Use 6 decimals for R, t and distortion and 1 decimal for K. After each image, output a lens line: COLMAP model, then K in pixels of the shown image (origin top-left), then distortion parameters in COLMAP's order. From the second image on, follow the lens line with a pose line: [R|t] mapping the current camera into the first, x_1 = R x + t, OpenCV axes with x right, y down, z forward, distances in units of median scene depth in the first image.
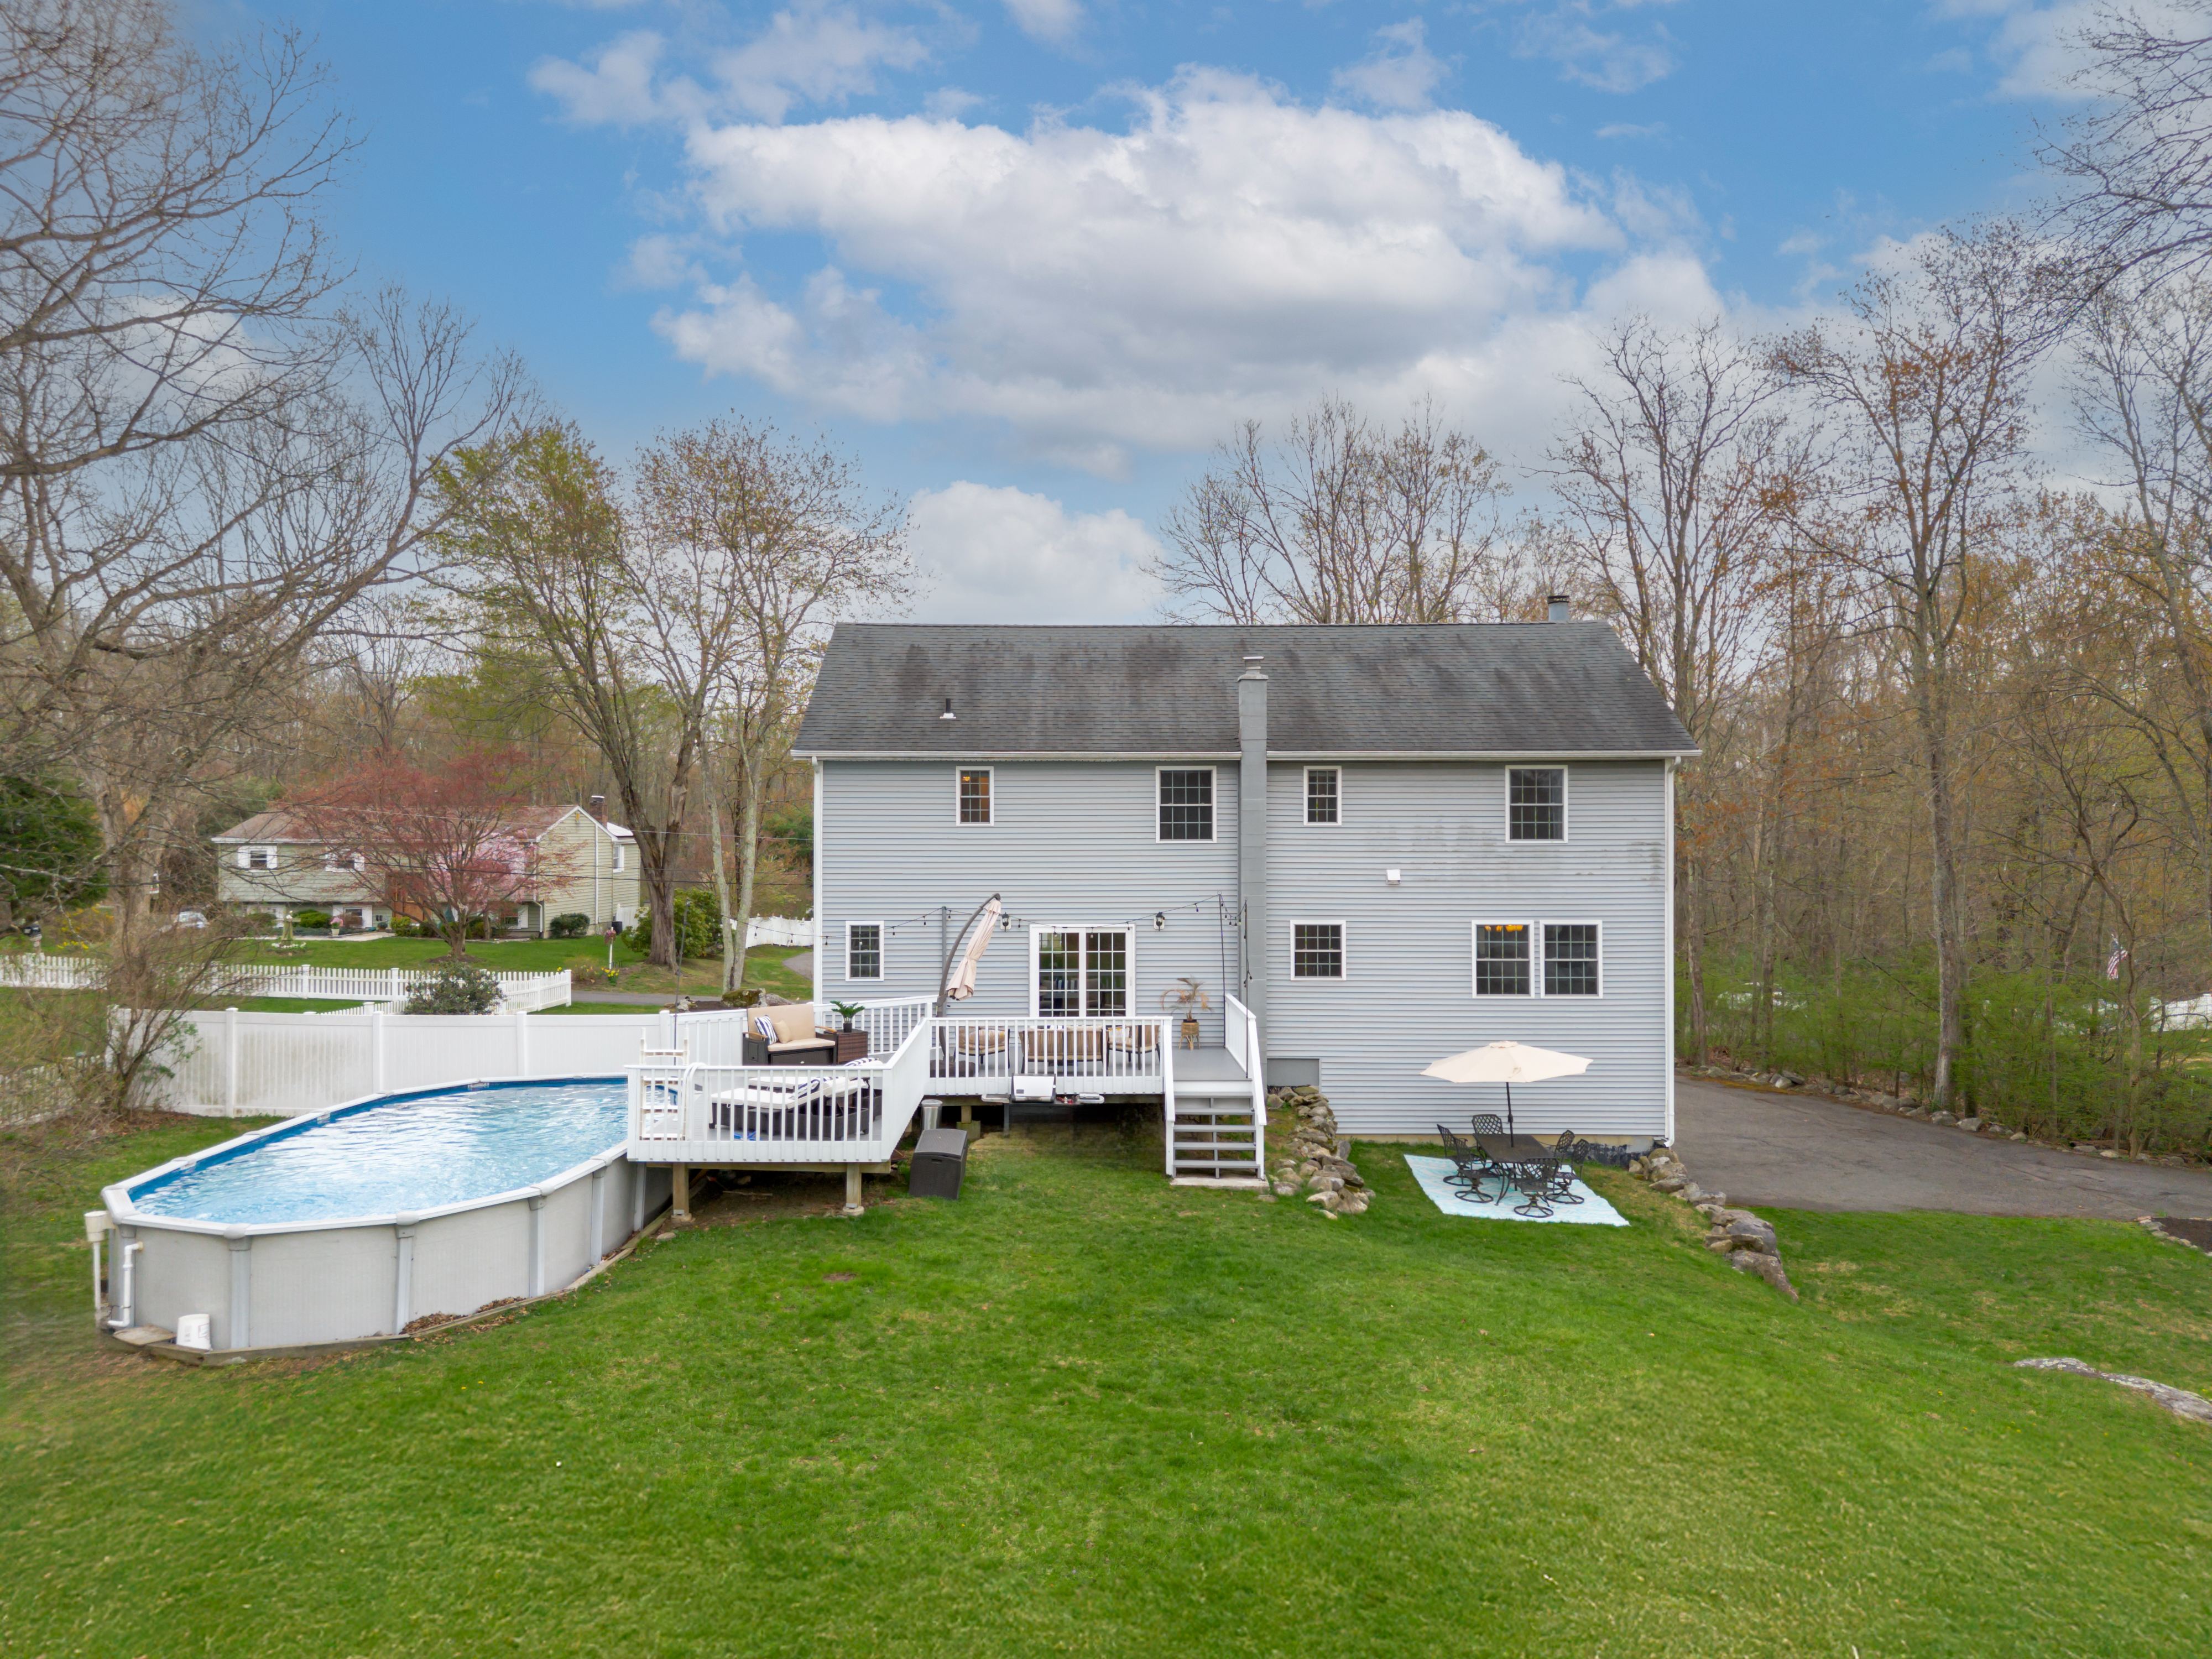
lens RADIAL K [[1530.9, 0, 1106.0], [0, 1530.9, 829.5], [0, 0, 1]] dist [0.118265, -0.207893]
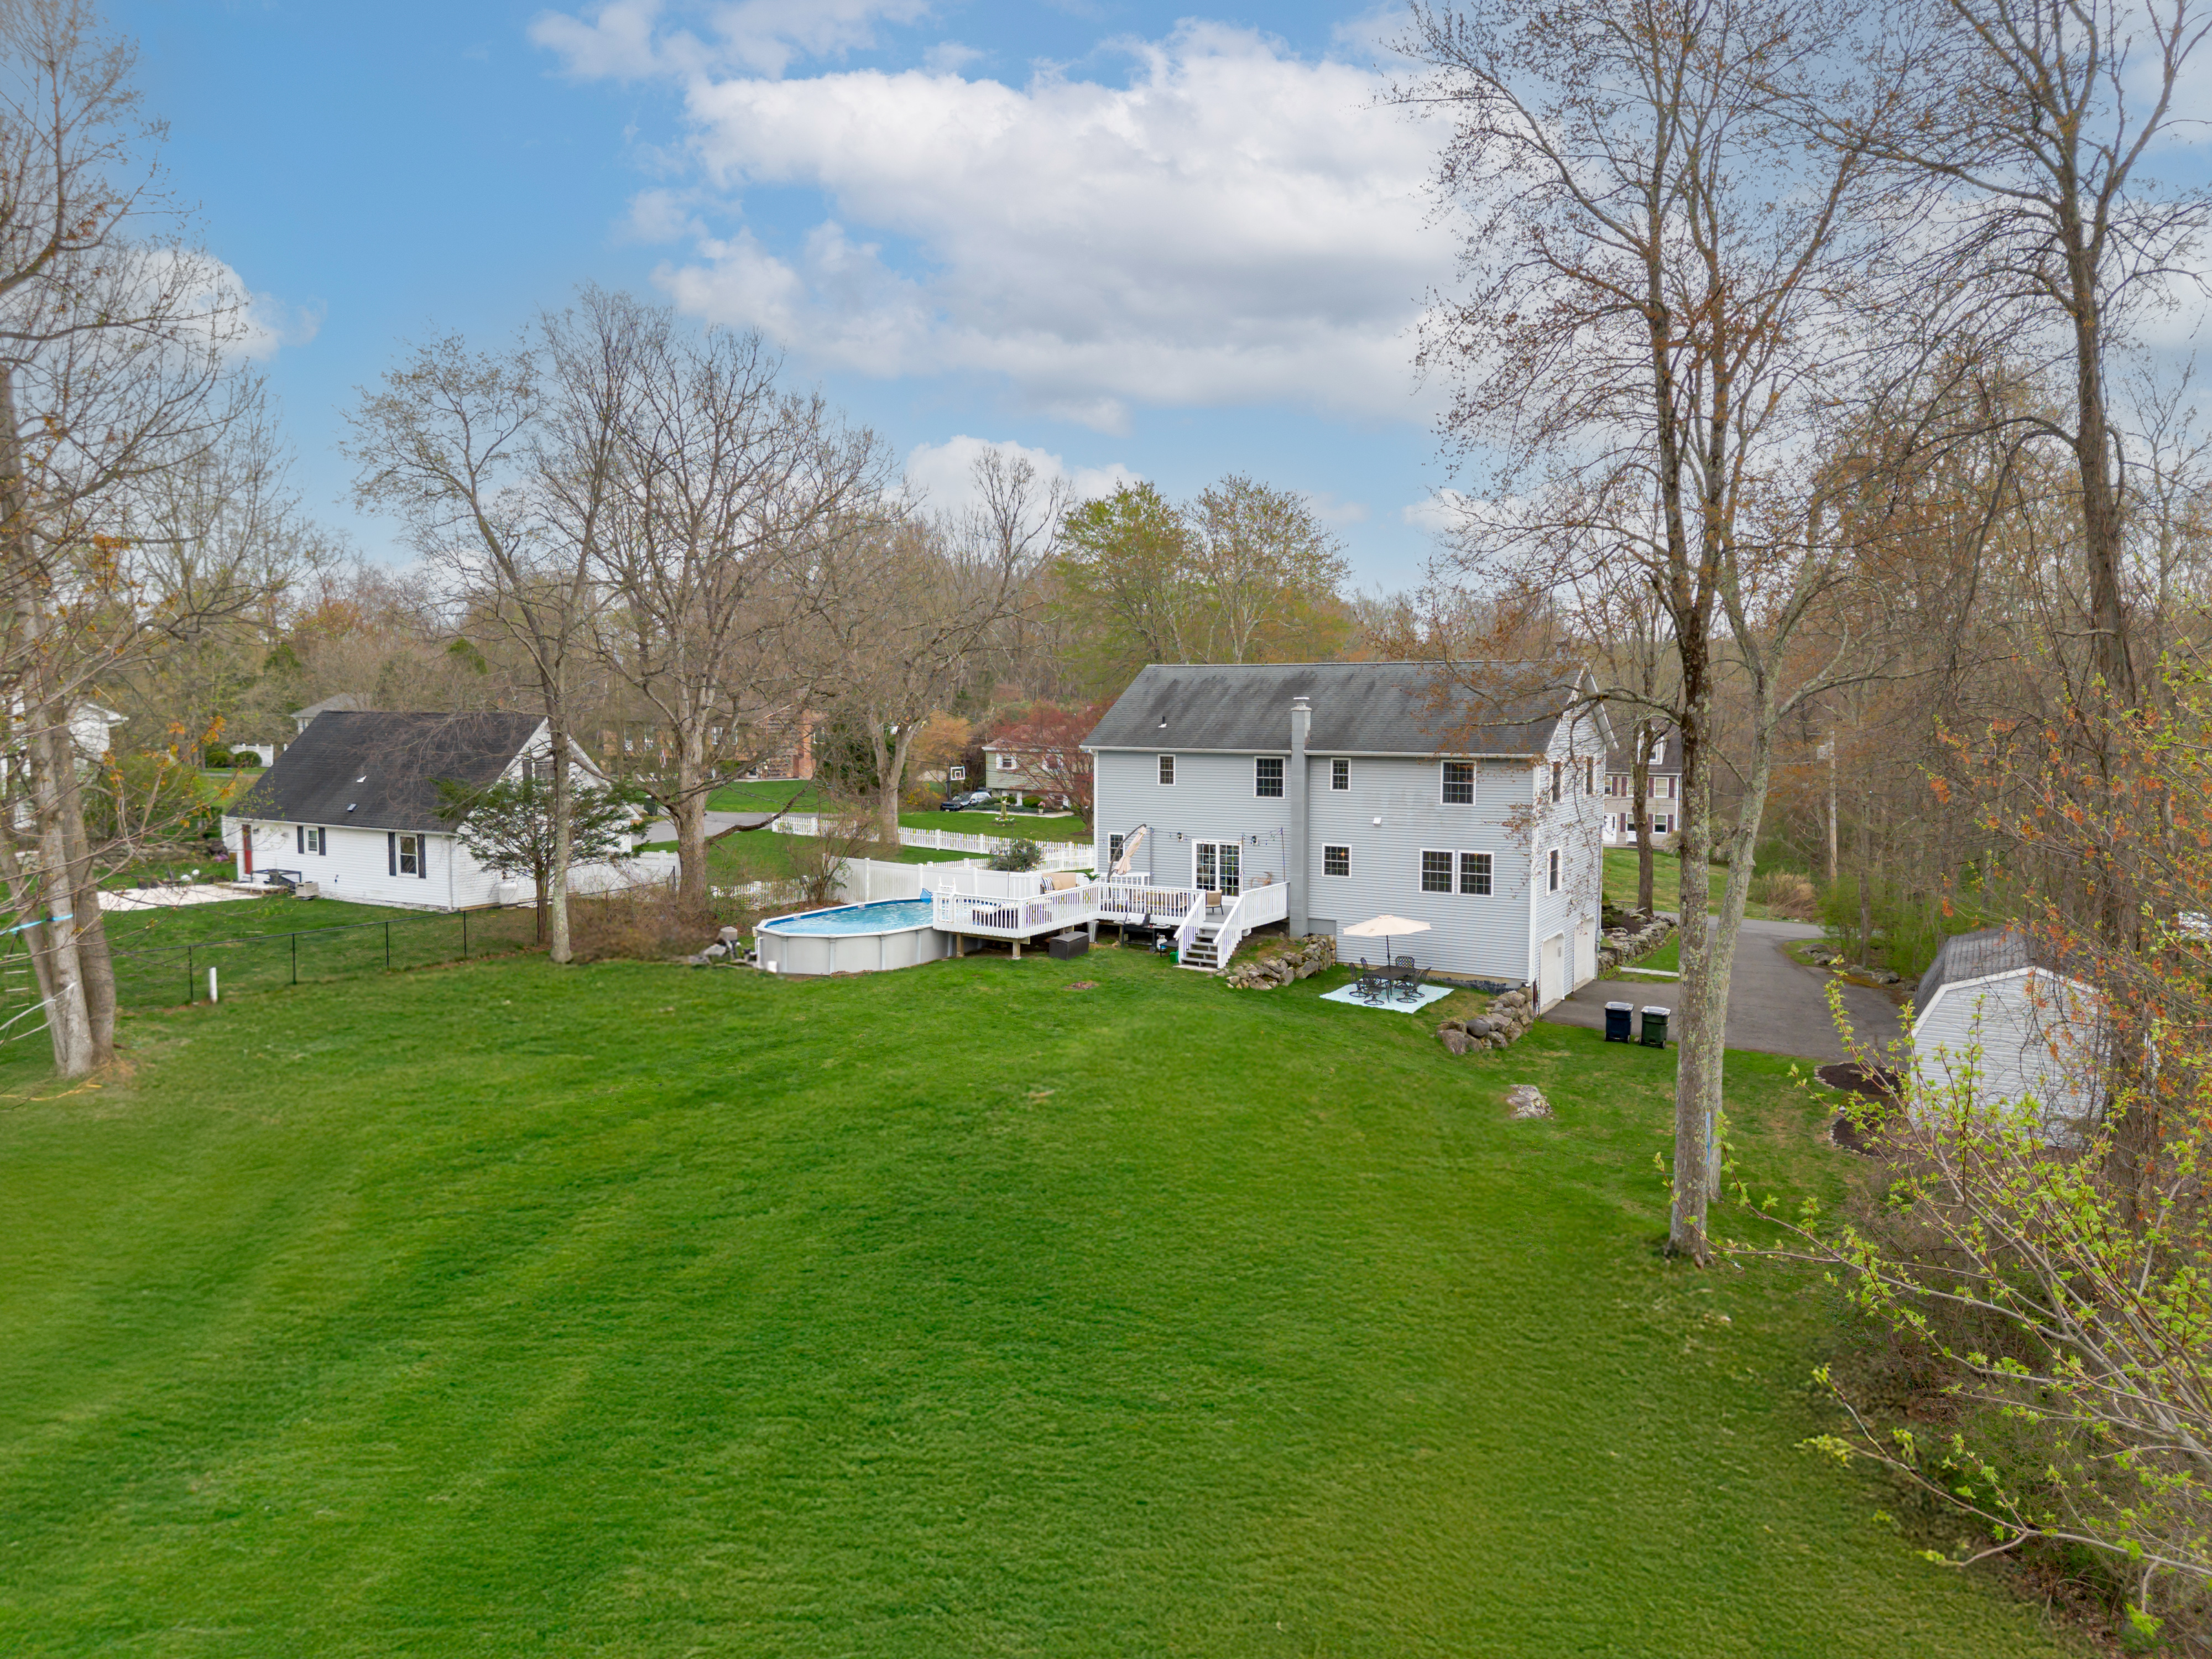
lens RADIAL K [[1539.4, 0, 1106.0], [0, 1539.4, 829.5], [0, 0, 1]] dist [0.111108, -0.146316]
pose [[0.866098, 0.044957, -0.497849, 0.800686], [-0.004107, 0.996554, 0.082847, -0.105848], [0.499858, -0.069709, 0.863298, -0.688154]]
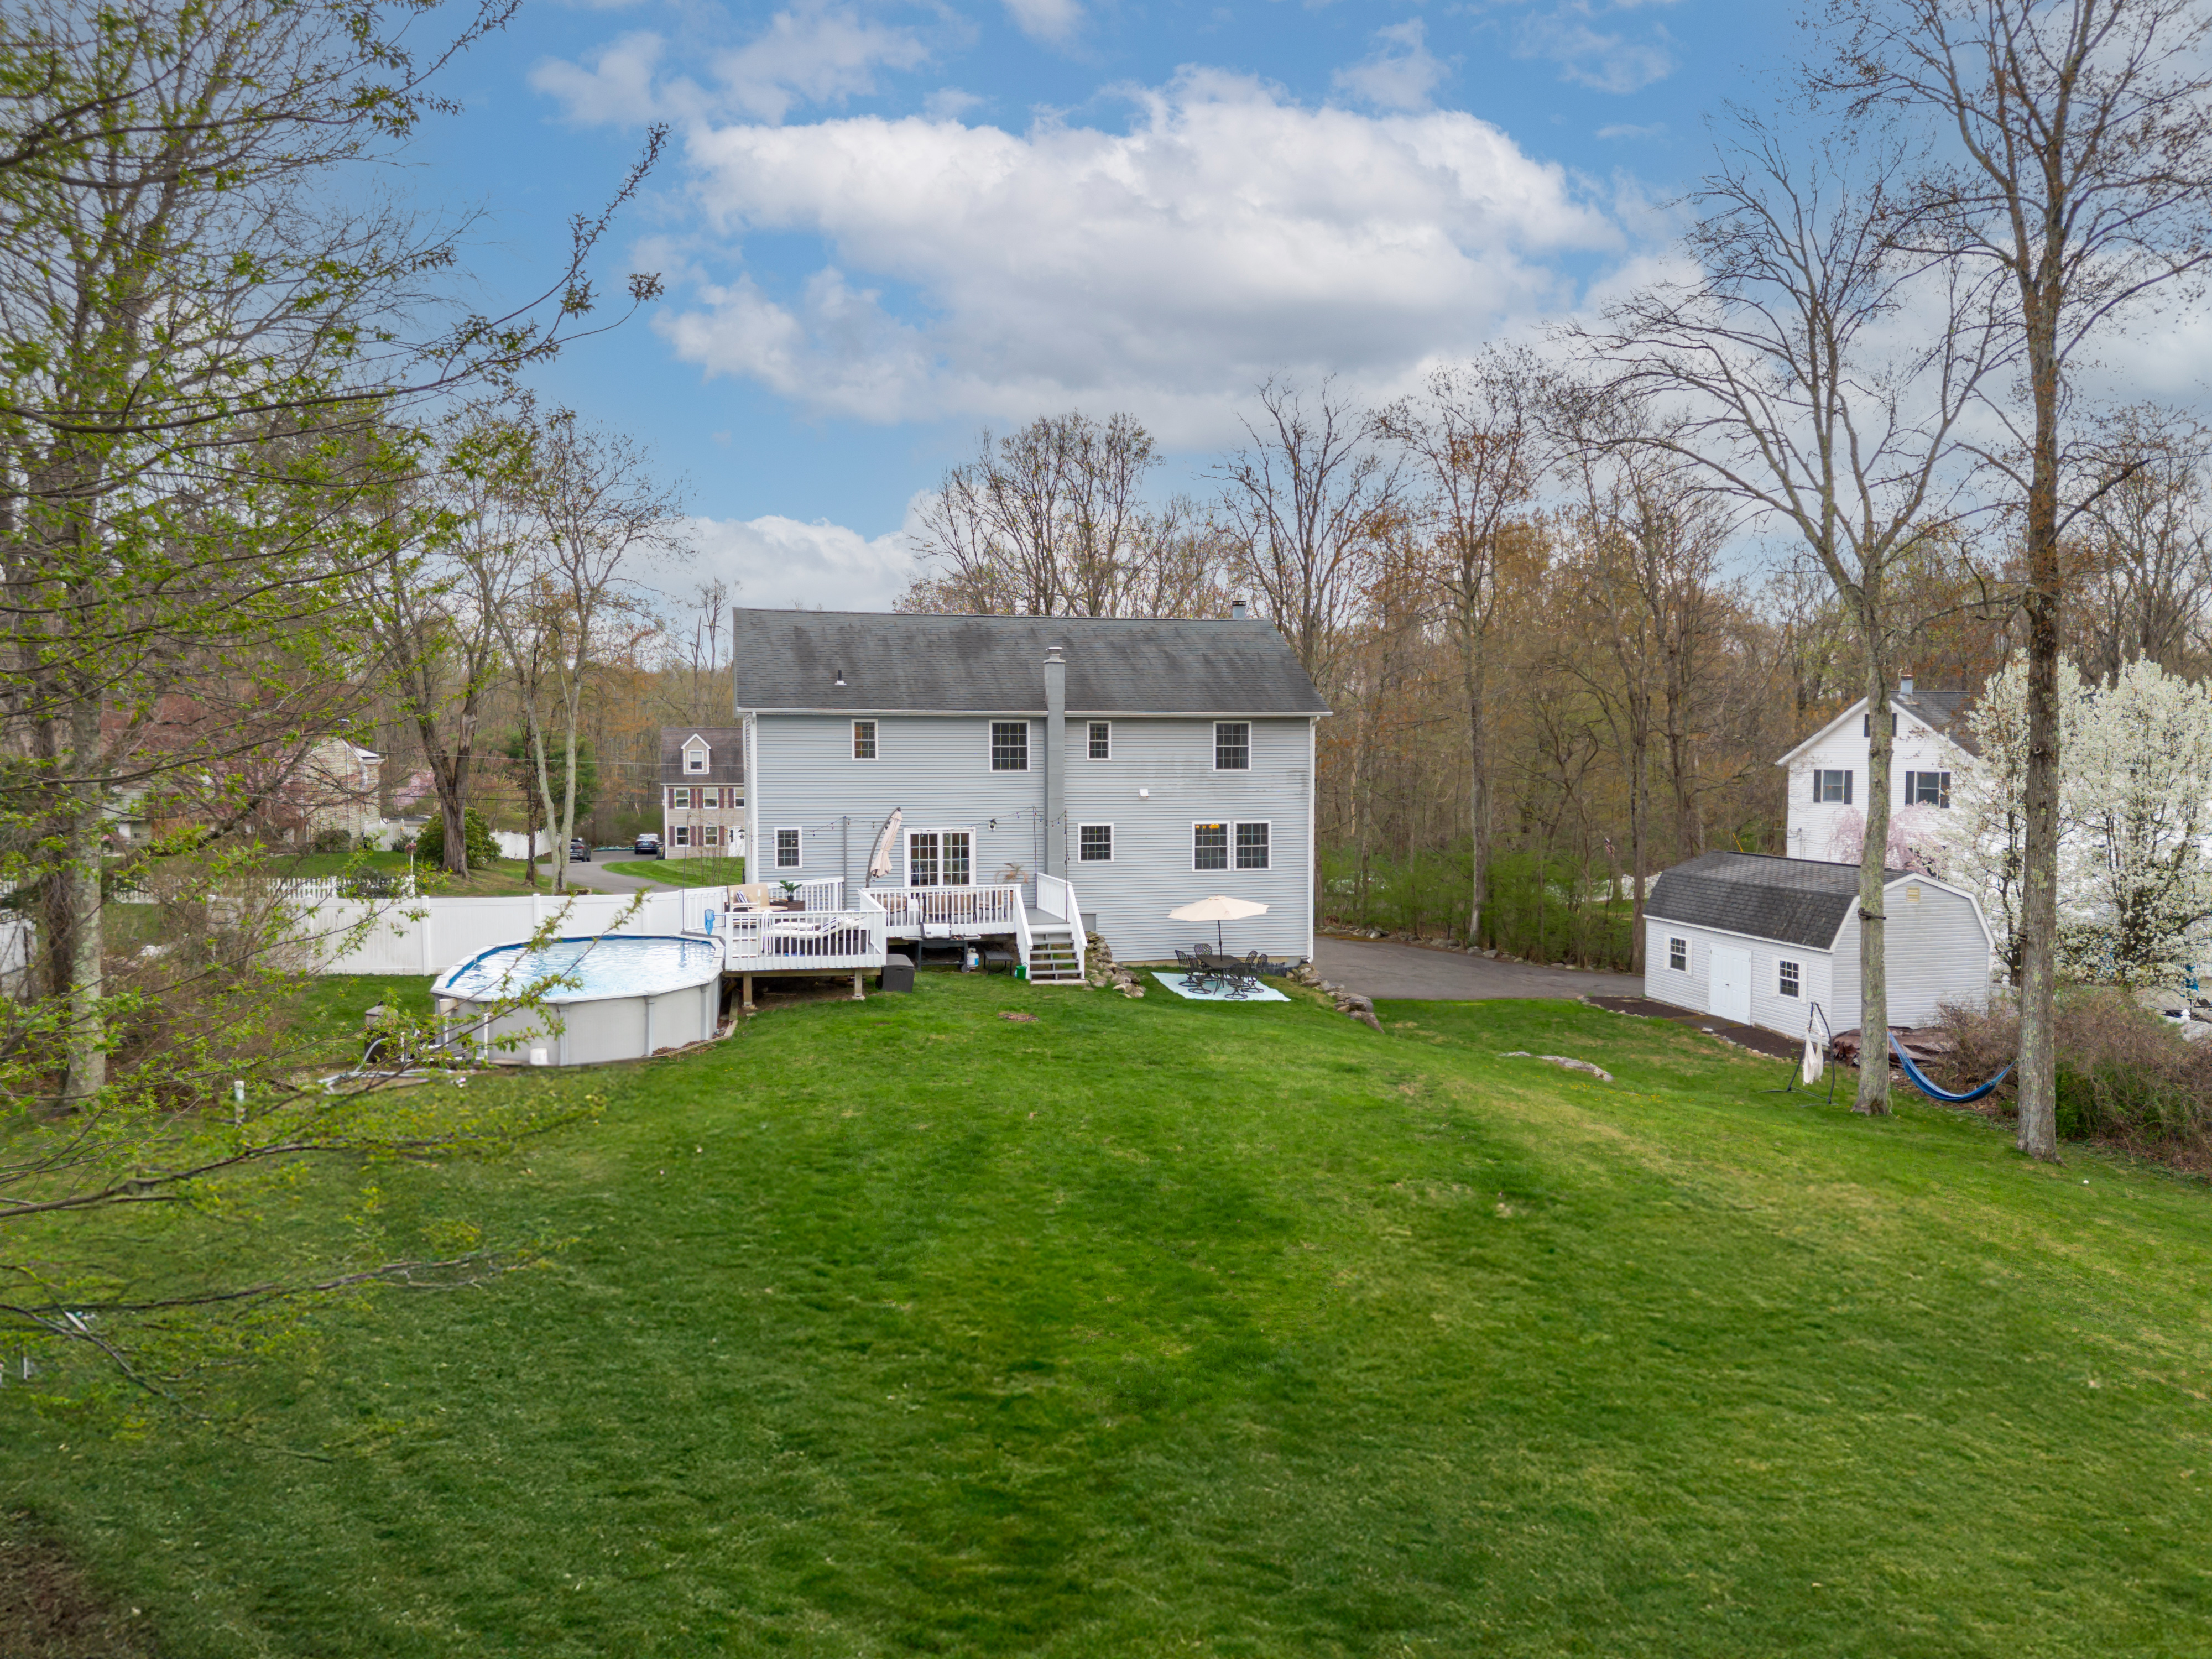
lens RADIAL K [[1539.4, 0, 1106.0], [0, 1539.4, 829.5], [0, 0, 1]] dist [0.111108, -0.146316]
pose [[0.971384, -0.012198, 0.237202, -0.211565], [-0.001091, 0.998441, 0.055815, -0.018966], [-0.237513, -0.054477, 0.969856, -0.471927]]
